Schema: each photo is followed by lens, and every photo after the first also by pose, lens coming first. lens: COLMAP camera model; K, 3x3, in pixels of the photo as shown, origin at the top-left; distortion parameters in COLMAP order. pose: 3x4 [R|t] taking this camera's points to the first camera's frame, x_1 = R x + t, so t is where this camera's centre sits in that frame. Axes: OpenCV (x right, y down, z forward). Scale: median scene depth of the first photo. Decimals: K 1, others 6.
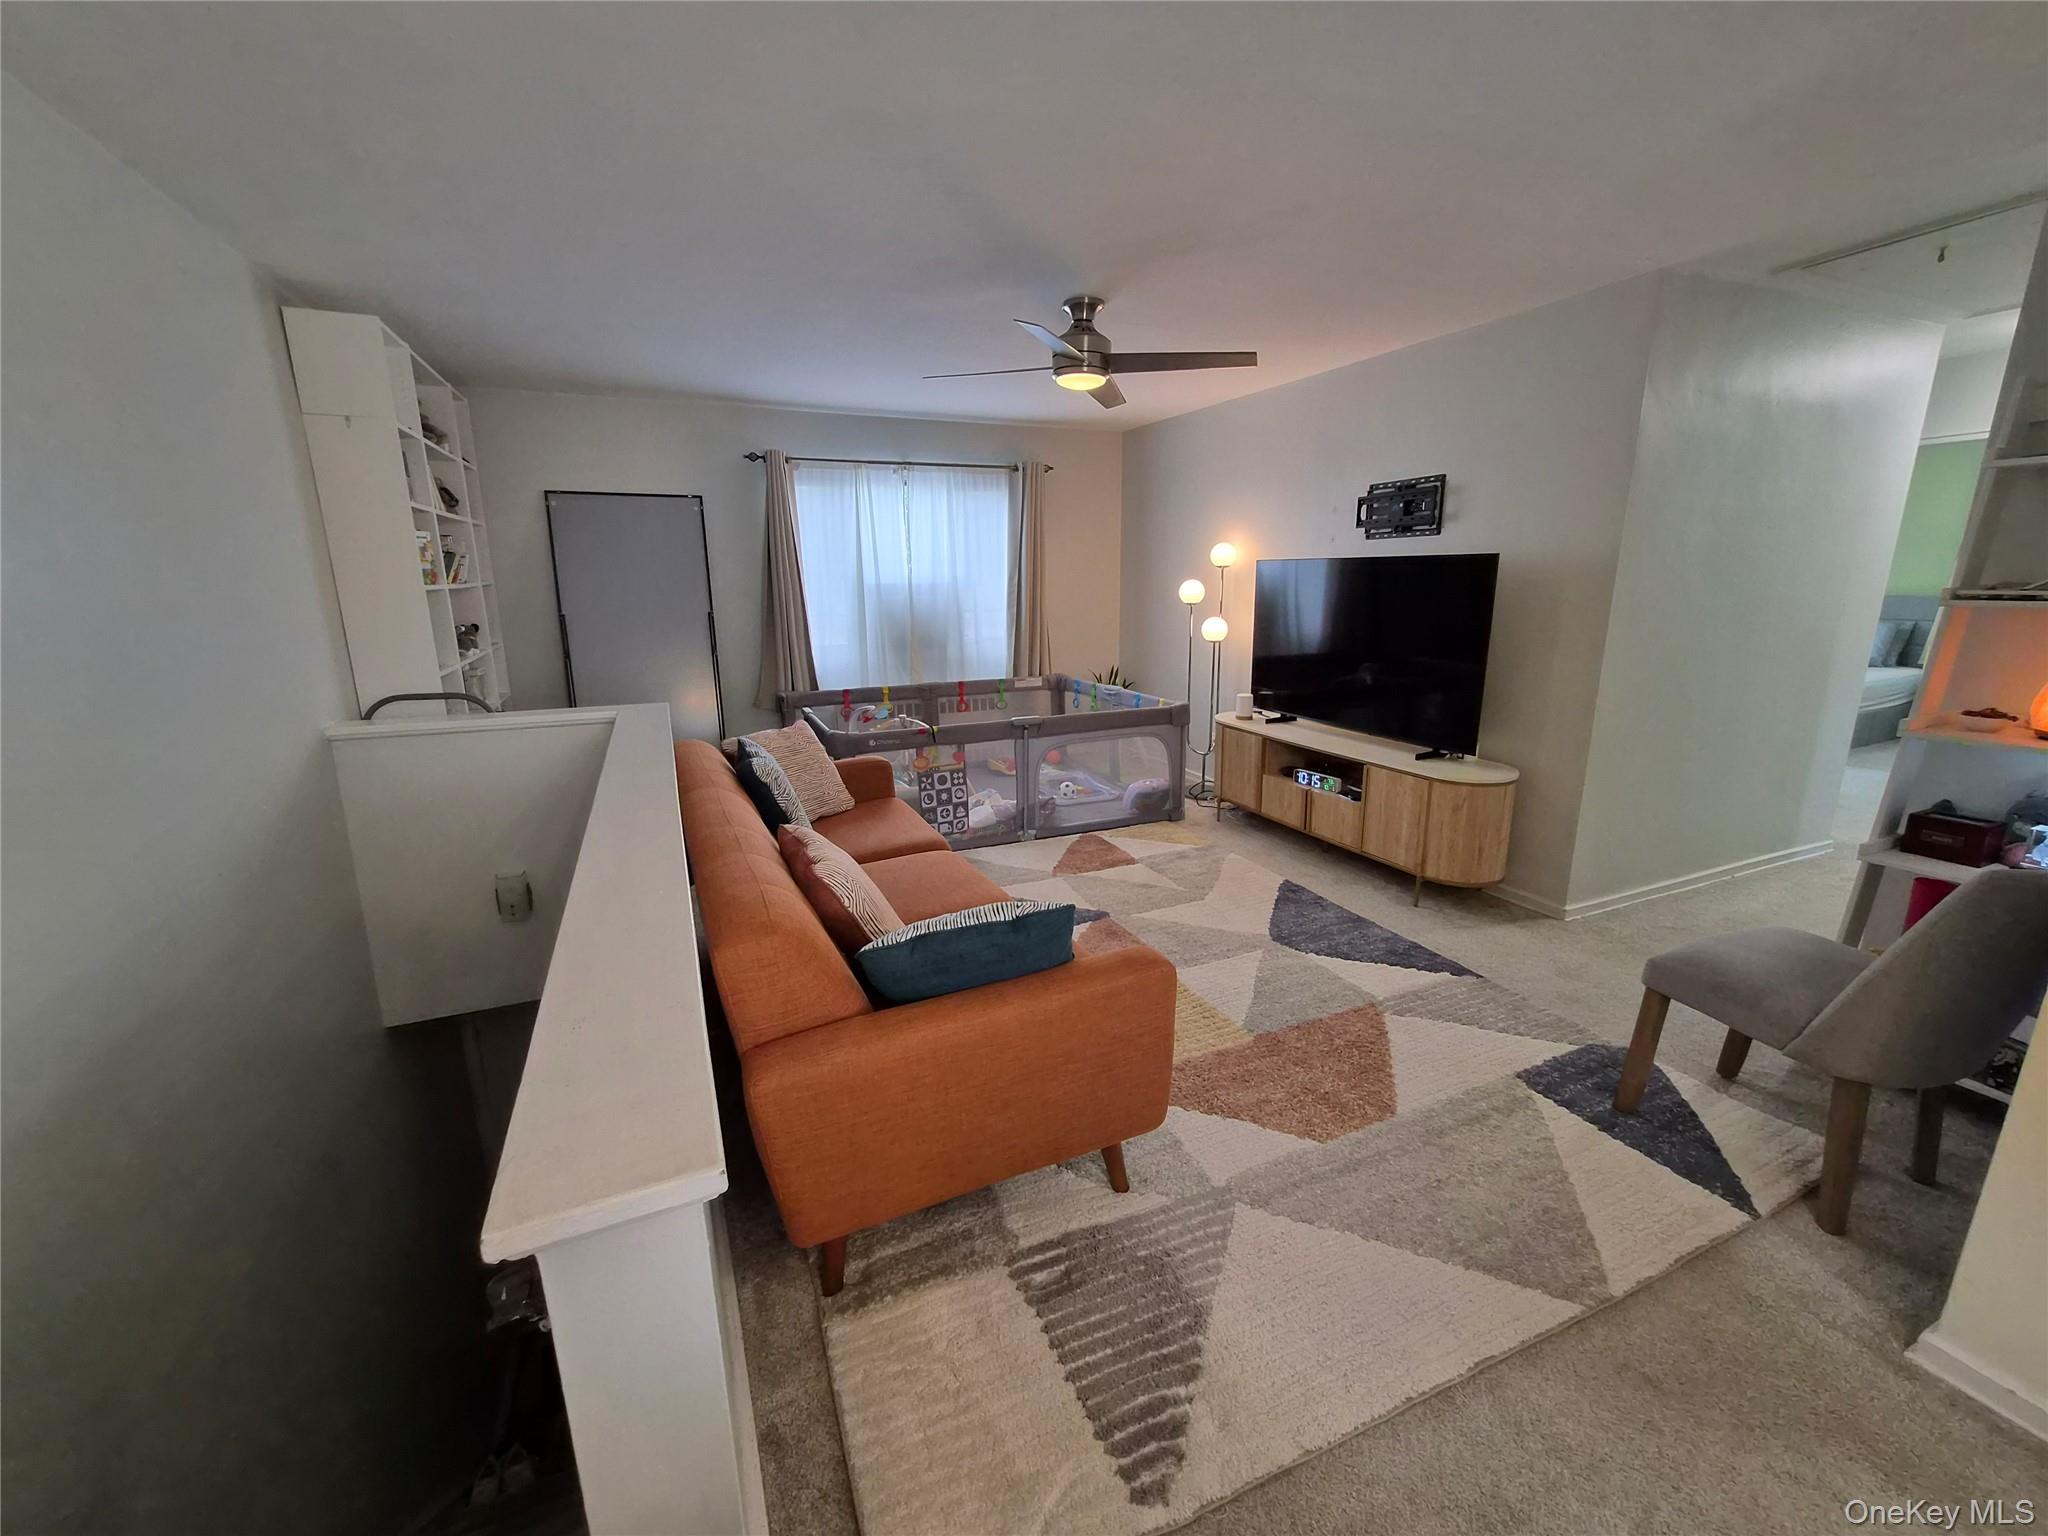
lens RADIAL K [[809.7, 0, 1015.2], [0, 809.7, 762.9], [0, 0, 1]] dist [0.000418, 0.000610]
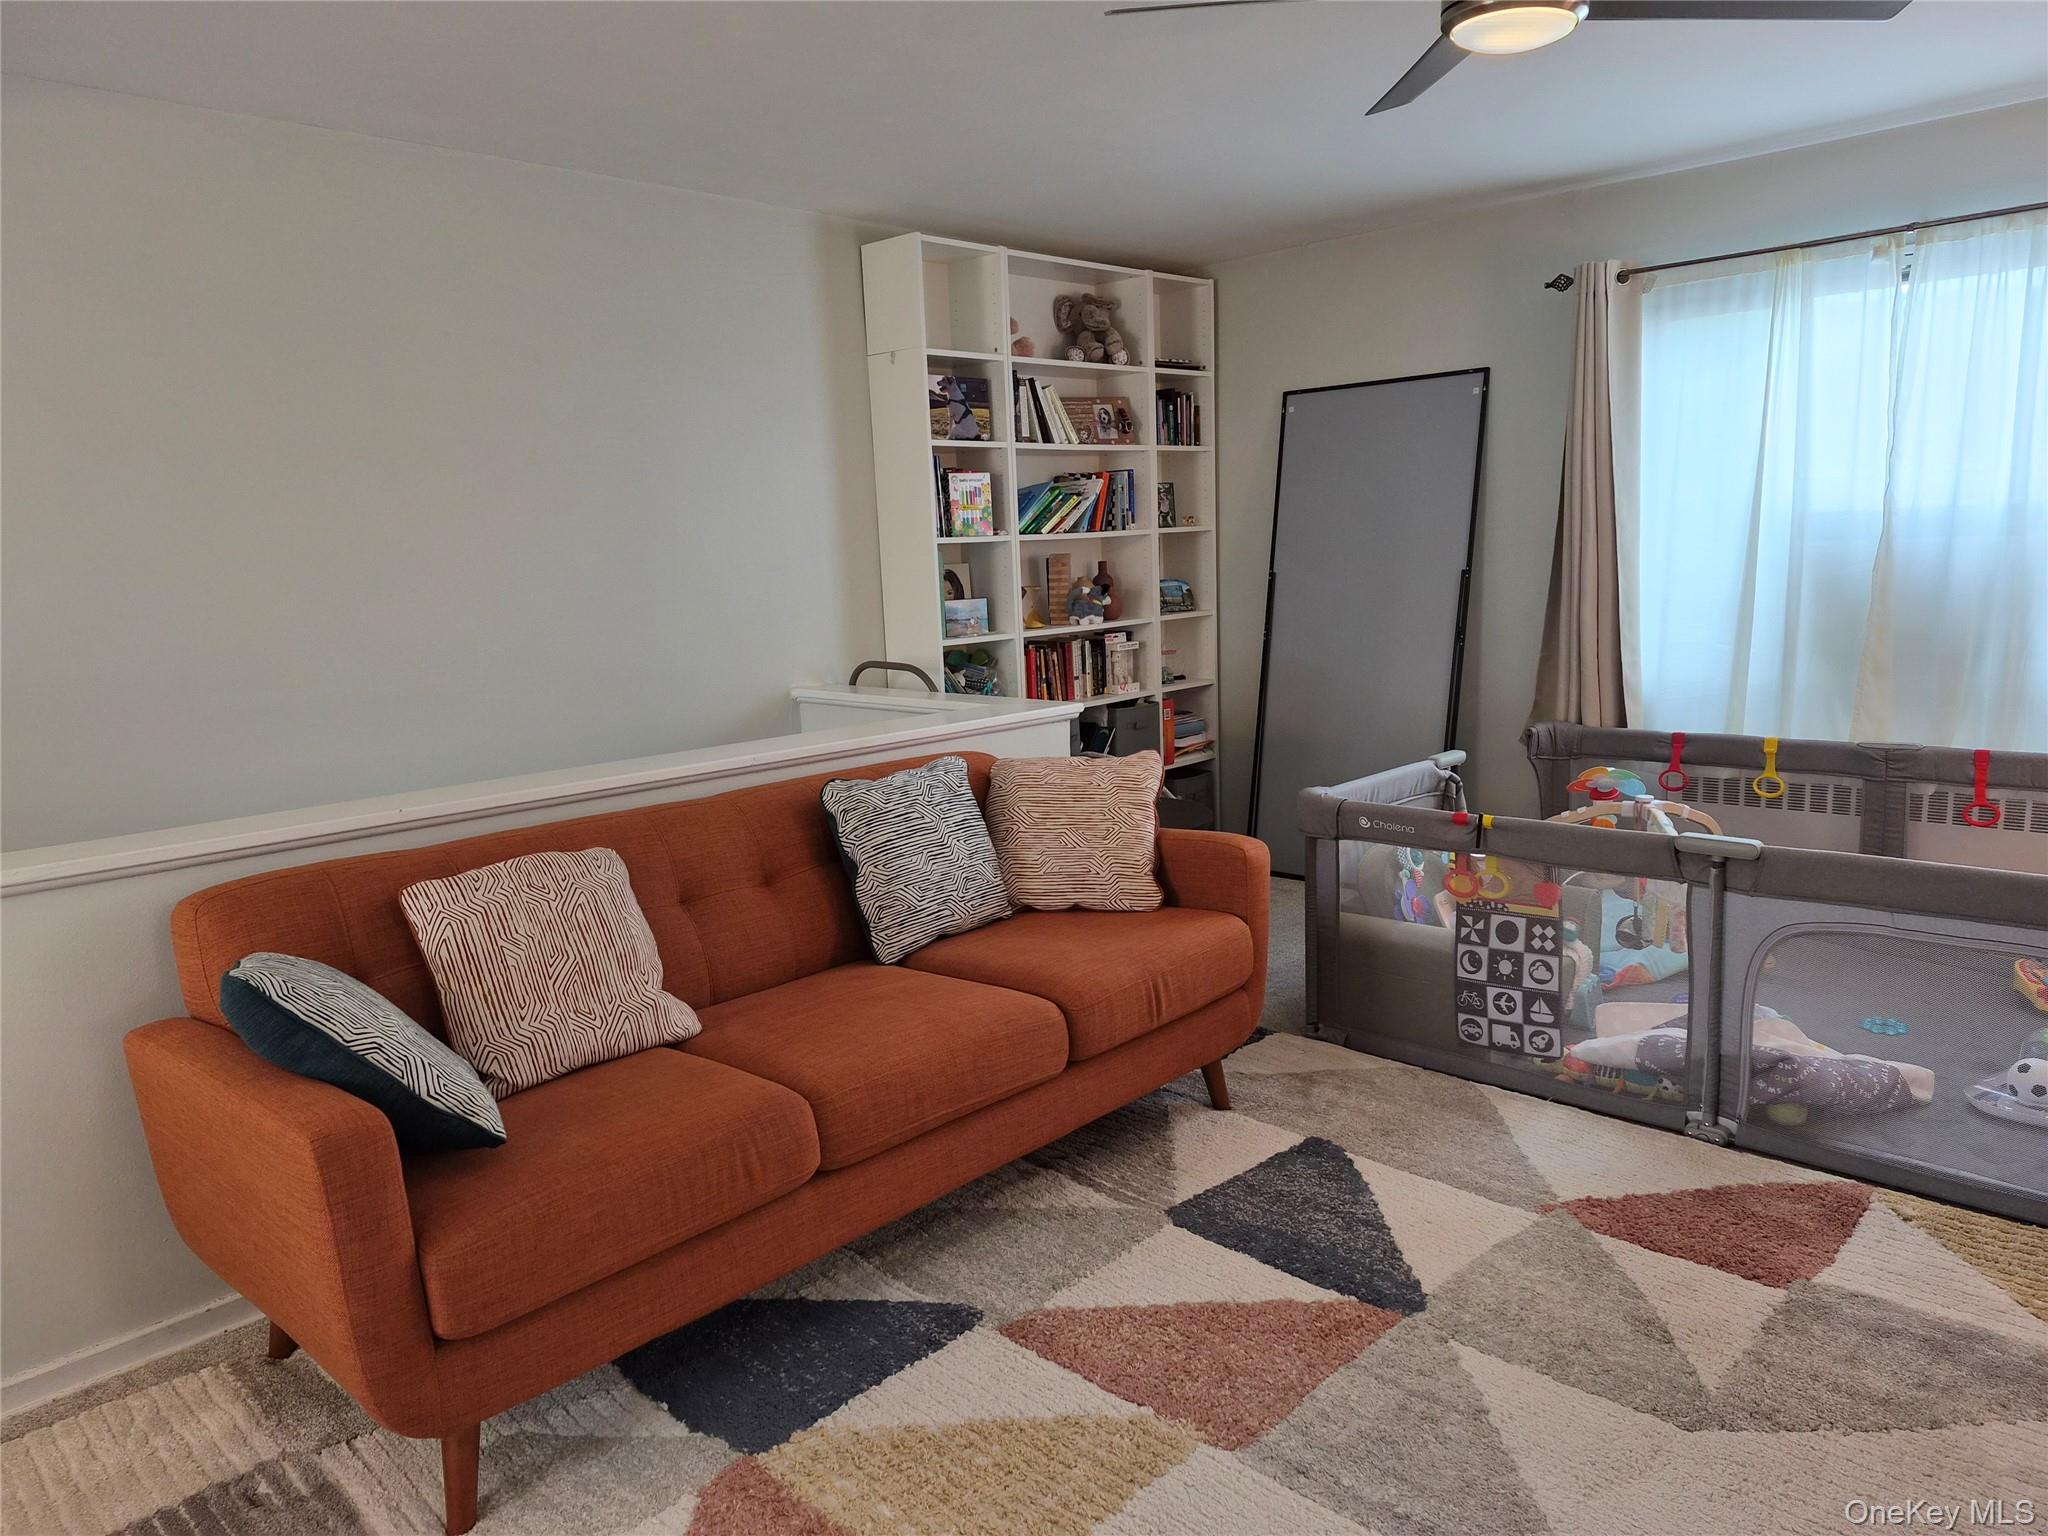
lens RADIAL K [[1410.4, 0, 1024.8], [0, 1410.4, 779.1], [0, 0, 1]] dist [0.094209, -0.106049]
pose [[0.383734, 0.145159, -0.911963, 0.552585], [-0.177036, 0.980814, 0.081625, -0.085181], [0.906315, 0.130128, 0.402070, 0.411425]]
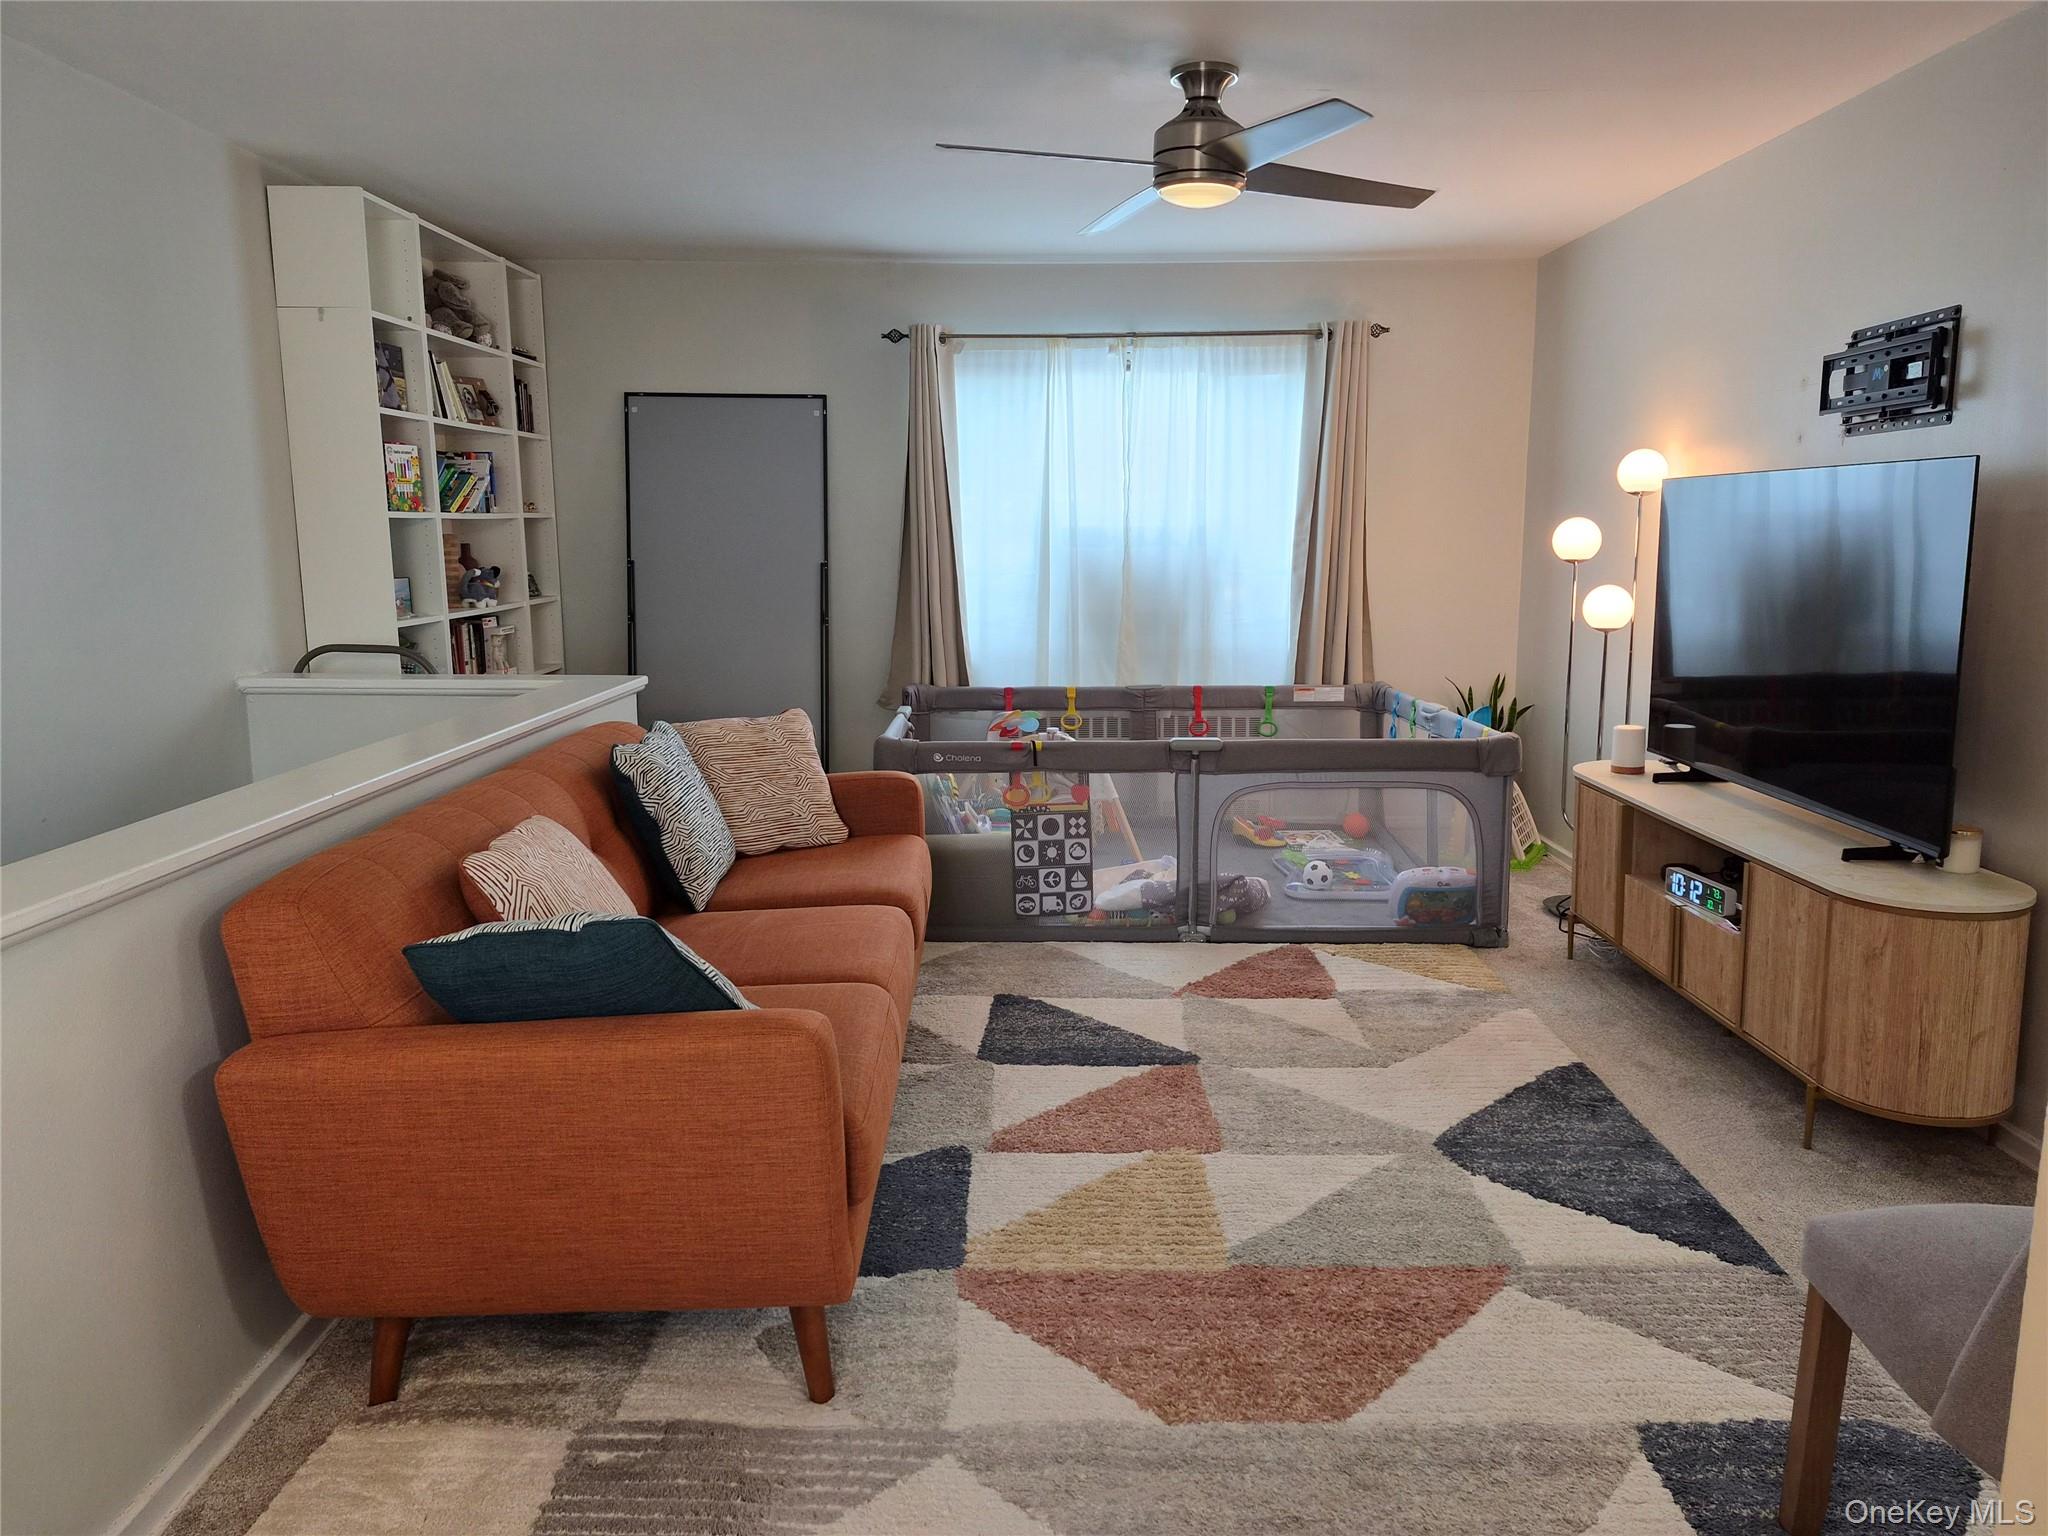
lens RADIAL K [[1410.4, 0, 1038.5], [0, 1410.4, 754.5], [0, 0, 1]] dist [0.094209, -0.106049]
pose [[0.918848, 0.069837, -0.388382, 0.332315], [-0.096059, 0.994194, -0.048489, 0.019918], [0.382741, 0.081861, 0.920222, -0.024216]]
